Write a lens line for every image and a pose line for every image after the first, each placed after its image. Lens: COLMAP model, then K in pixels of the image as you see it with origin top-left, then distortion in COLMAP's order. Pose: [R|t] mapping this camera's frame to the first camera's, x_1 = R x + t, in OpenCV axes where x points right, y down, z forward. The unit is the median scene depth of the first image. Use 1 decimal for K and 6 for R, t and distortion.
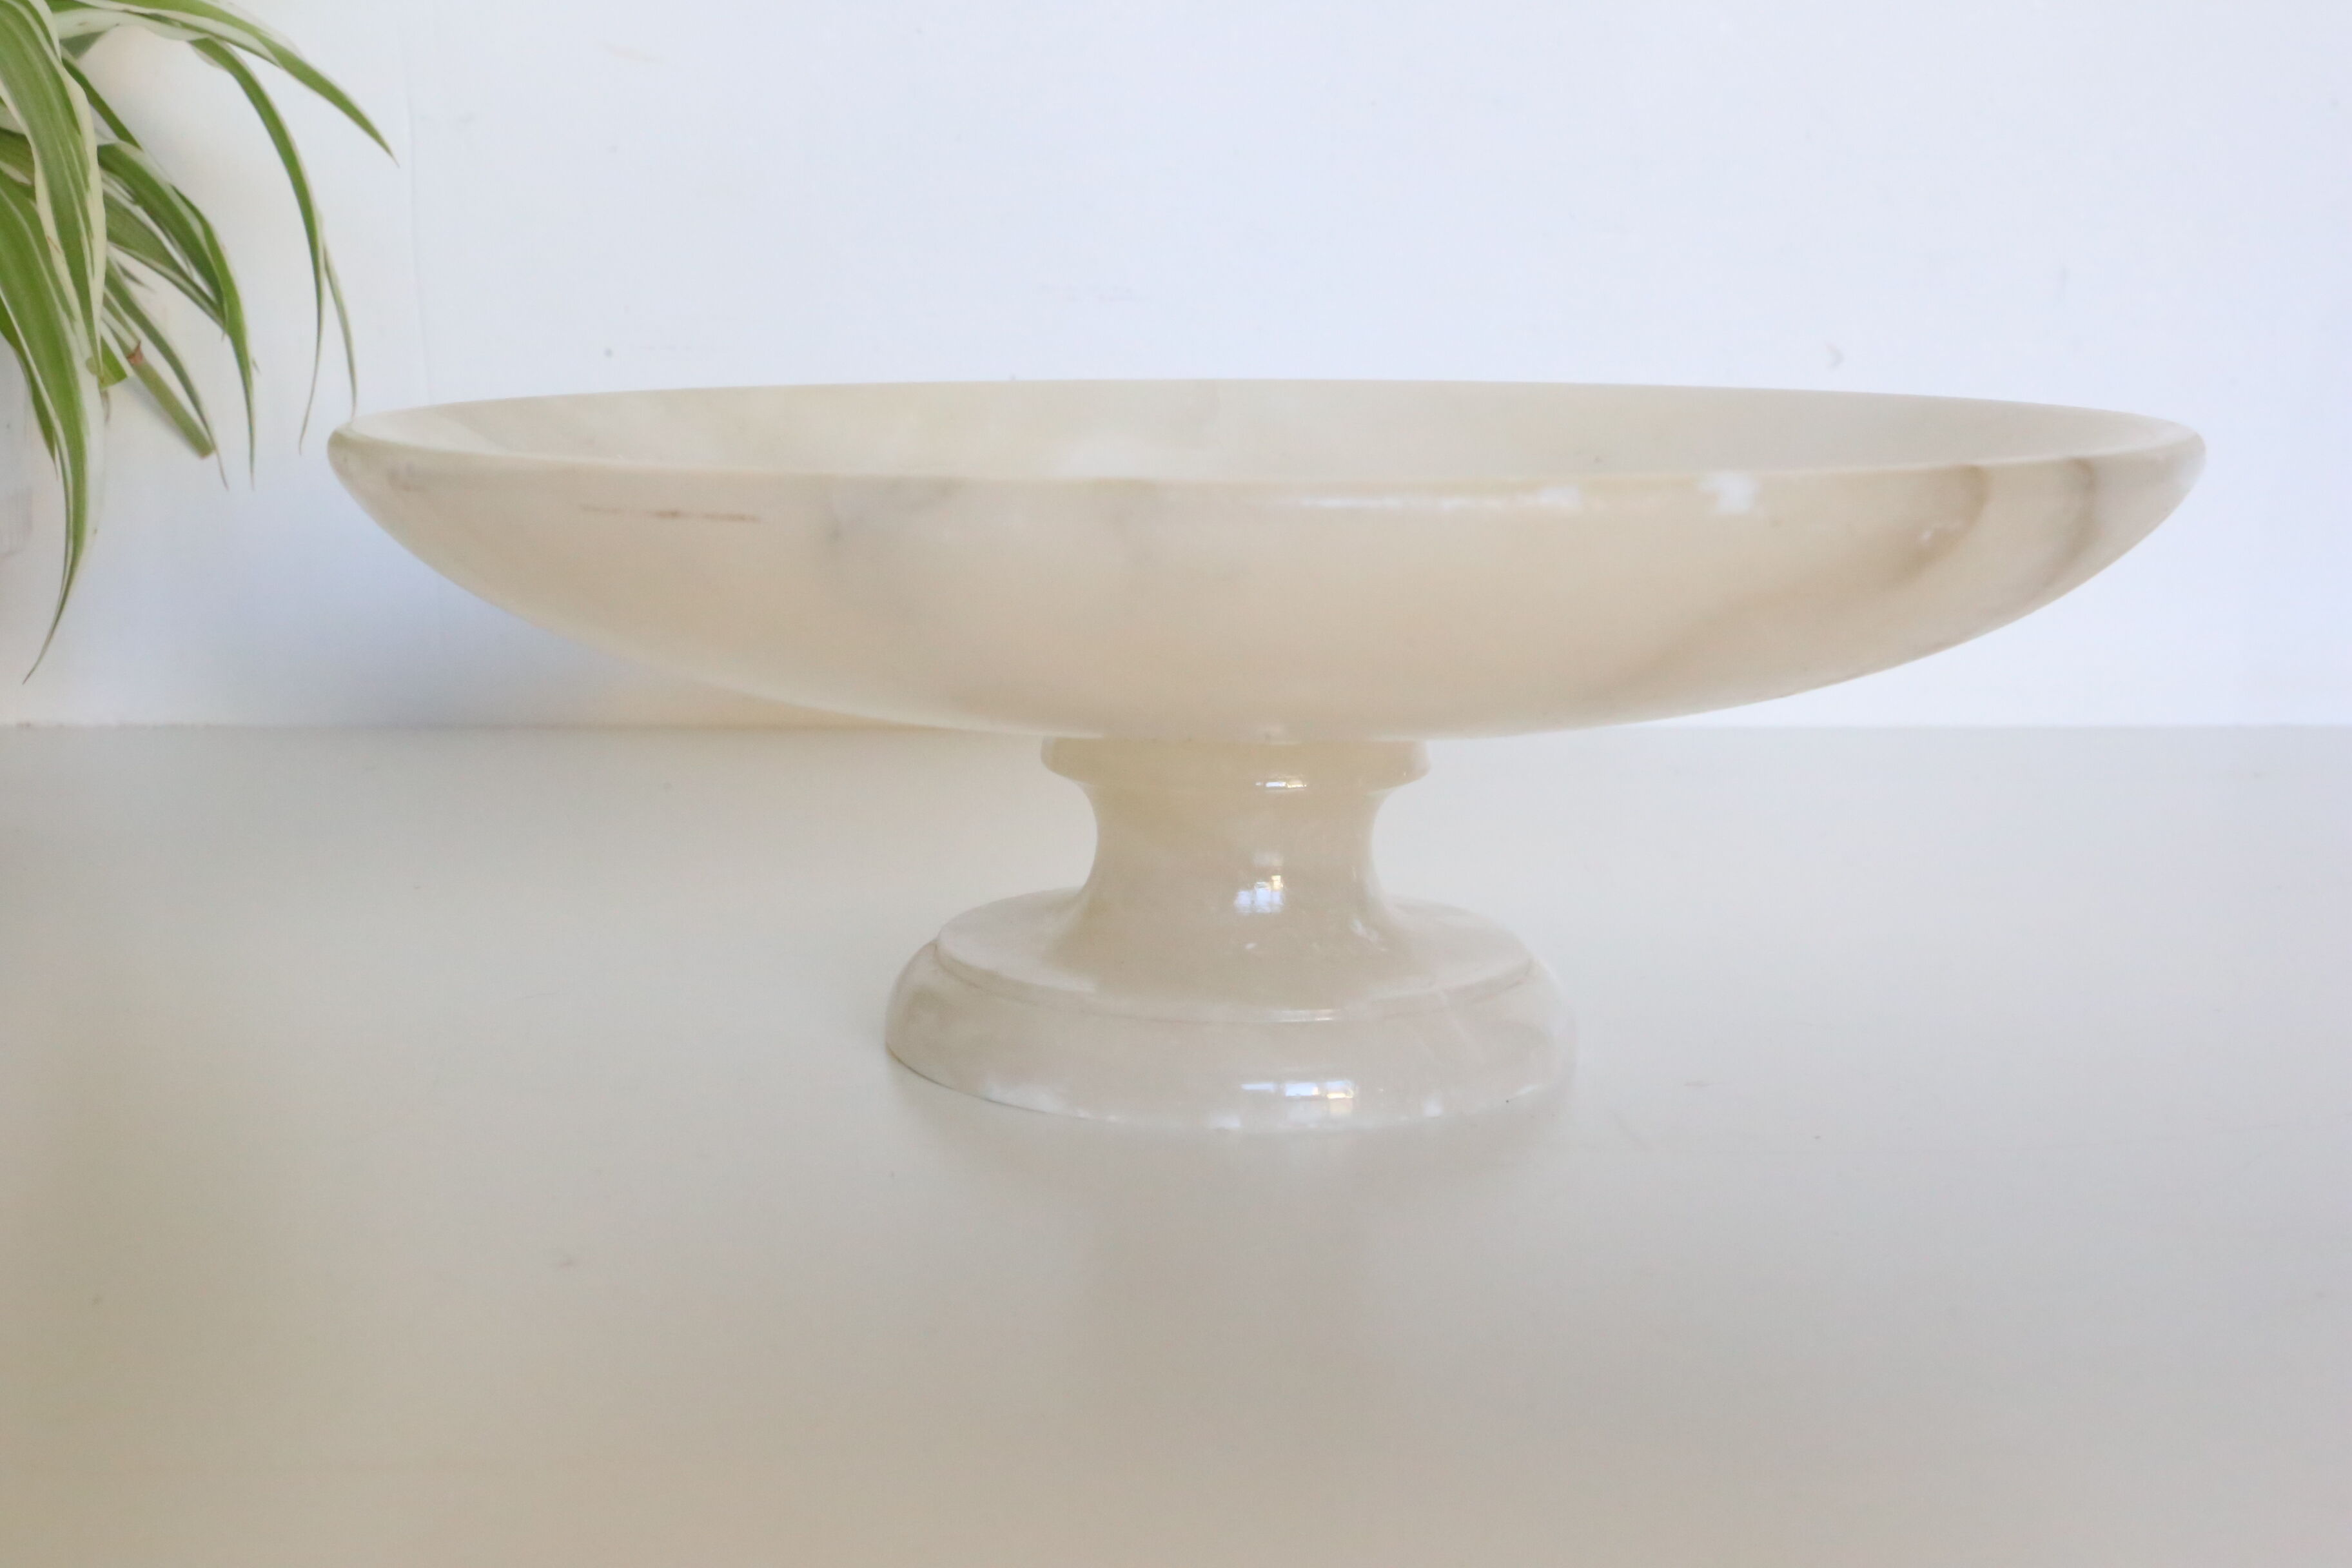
lens RADIAL K [[3173.3, 0, 1176.0], [0, 3173.3, 784.0], [0, 0, 1]] dist [0.040121, 0.040360]
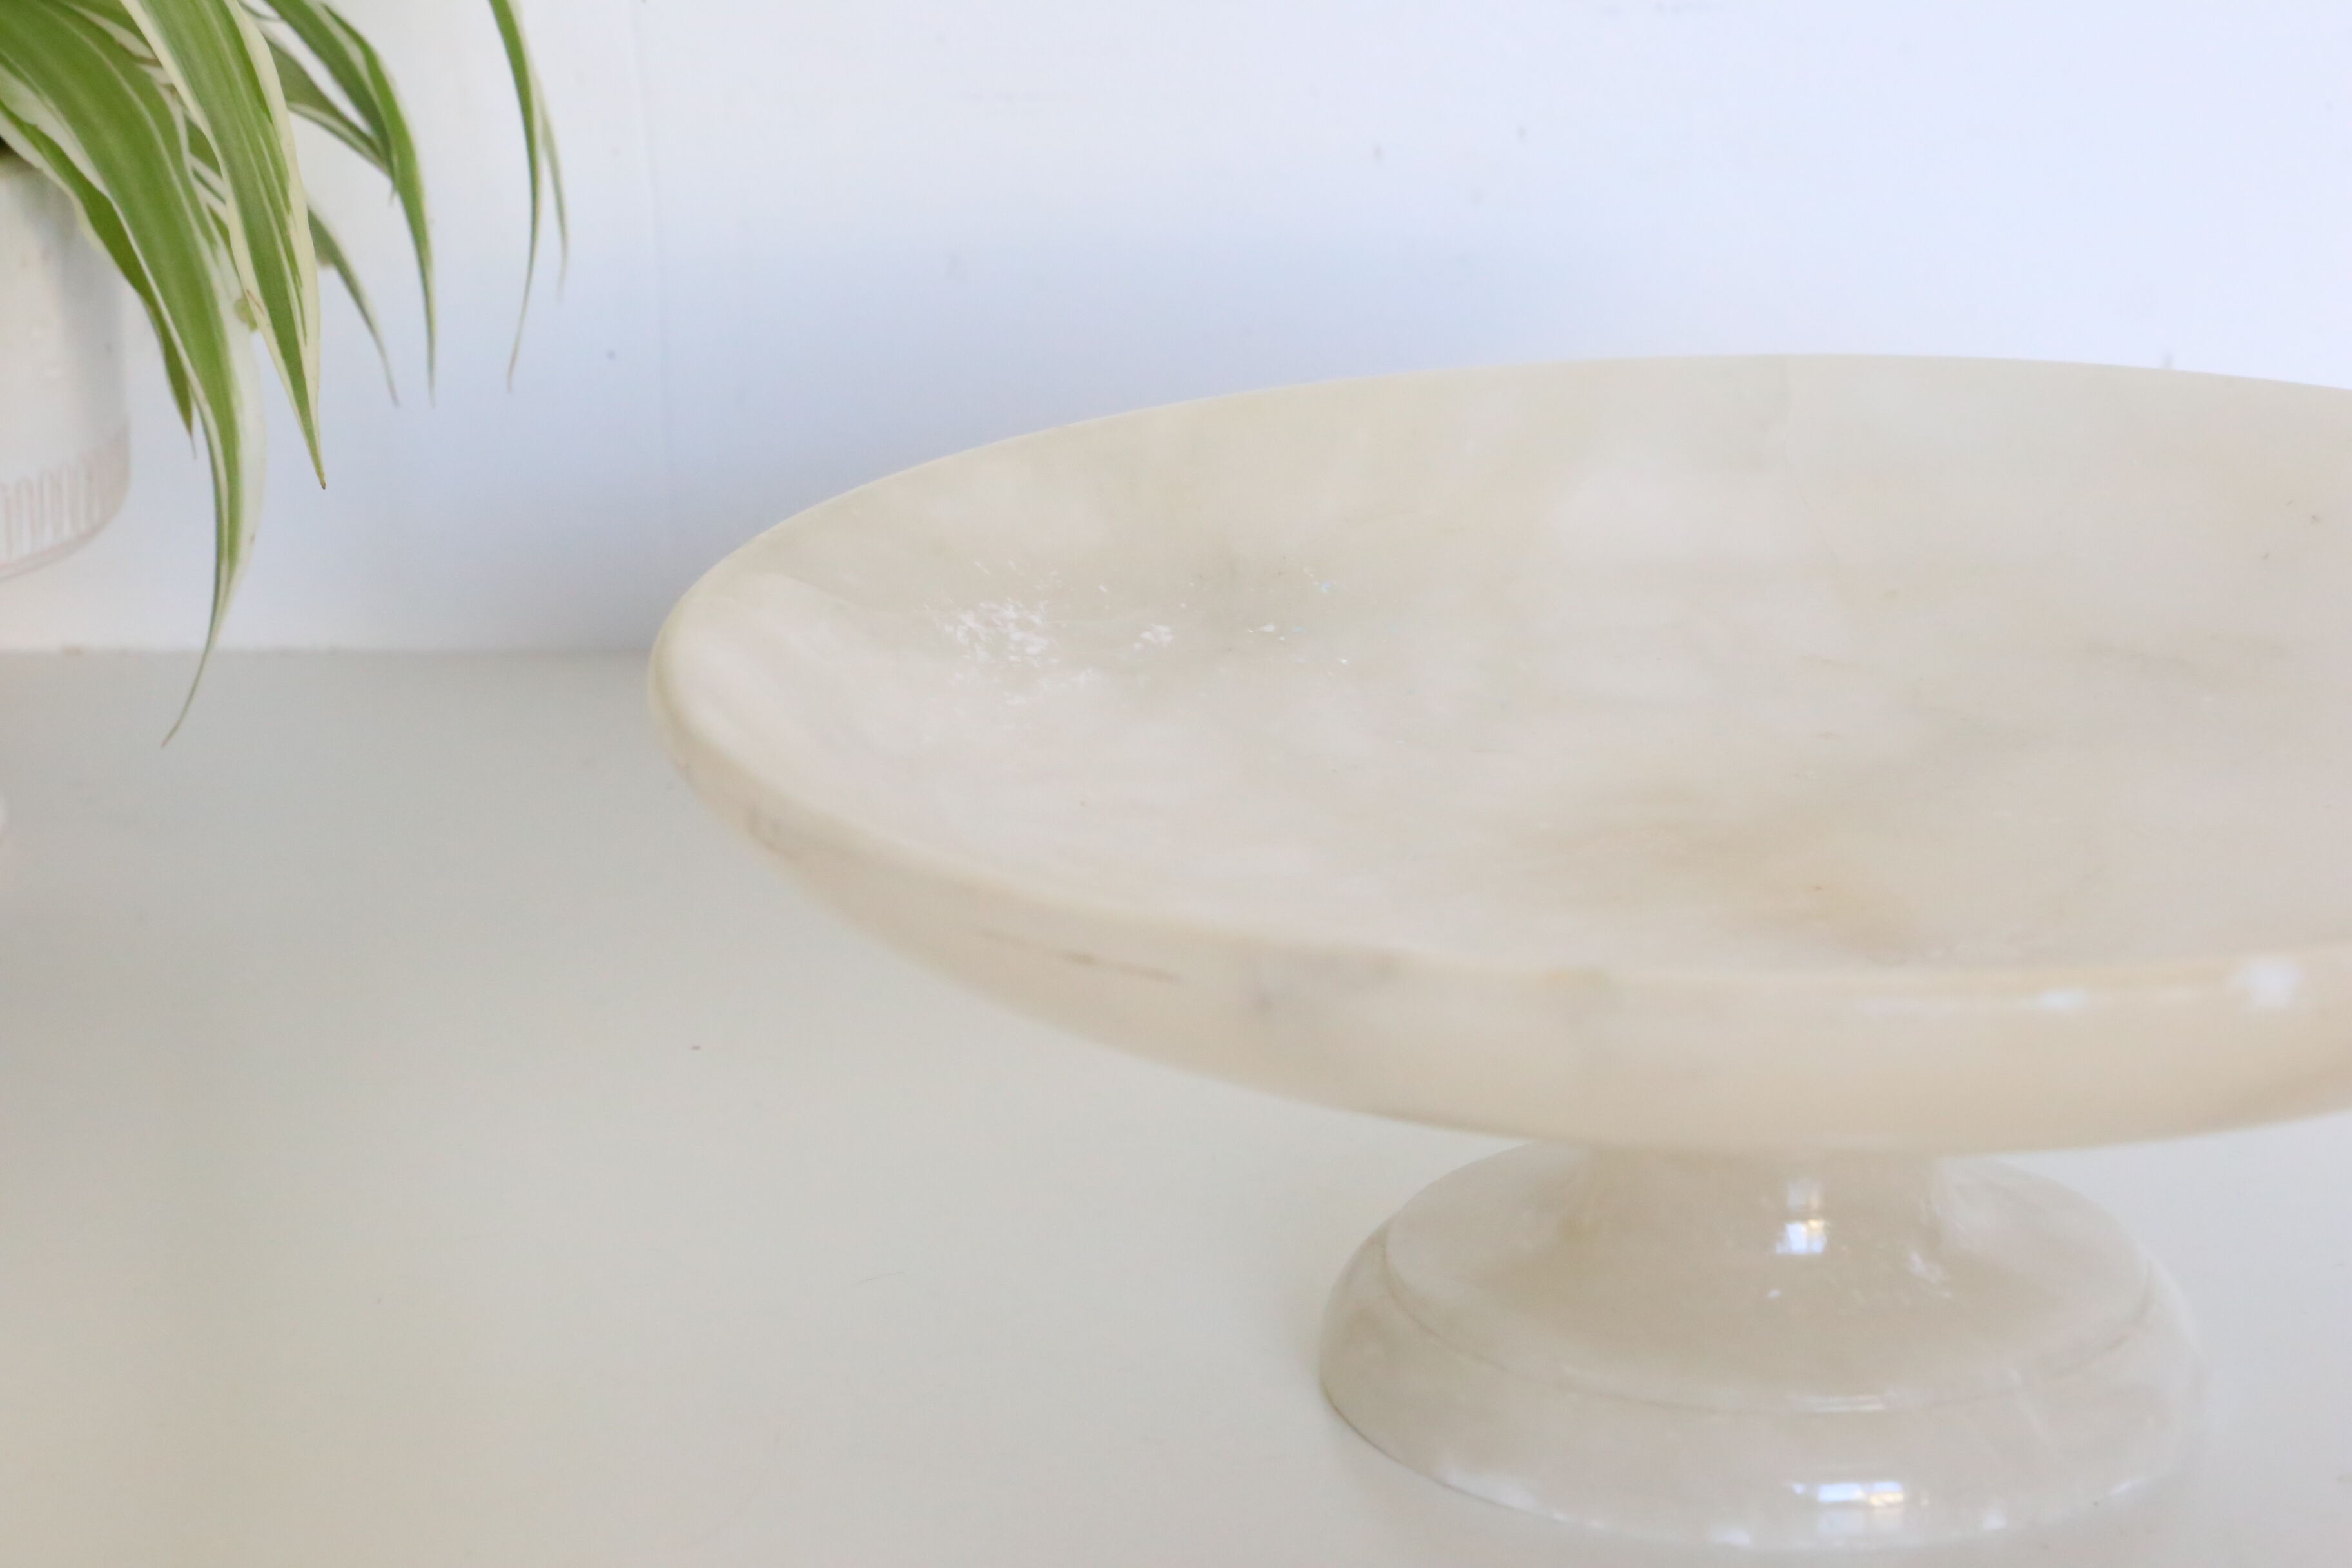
lens RADIAL K [[6999.7, 0, 1176.0], [0, 6999.7, 784.0], [0, 0, 1]] dist [0.477035, -0.771528]
pose [[0.993514, 0.016762, -0.112472, 0.064113], [-0.000414, 0.989602, 0.143829, -0.298938], [0.113713, -0.142850, 0.983190, -0.671325]]
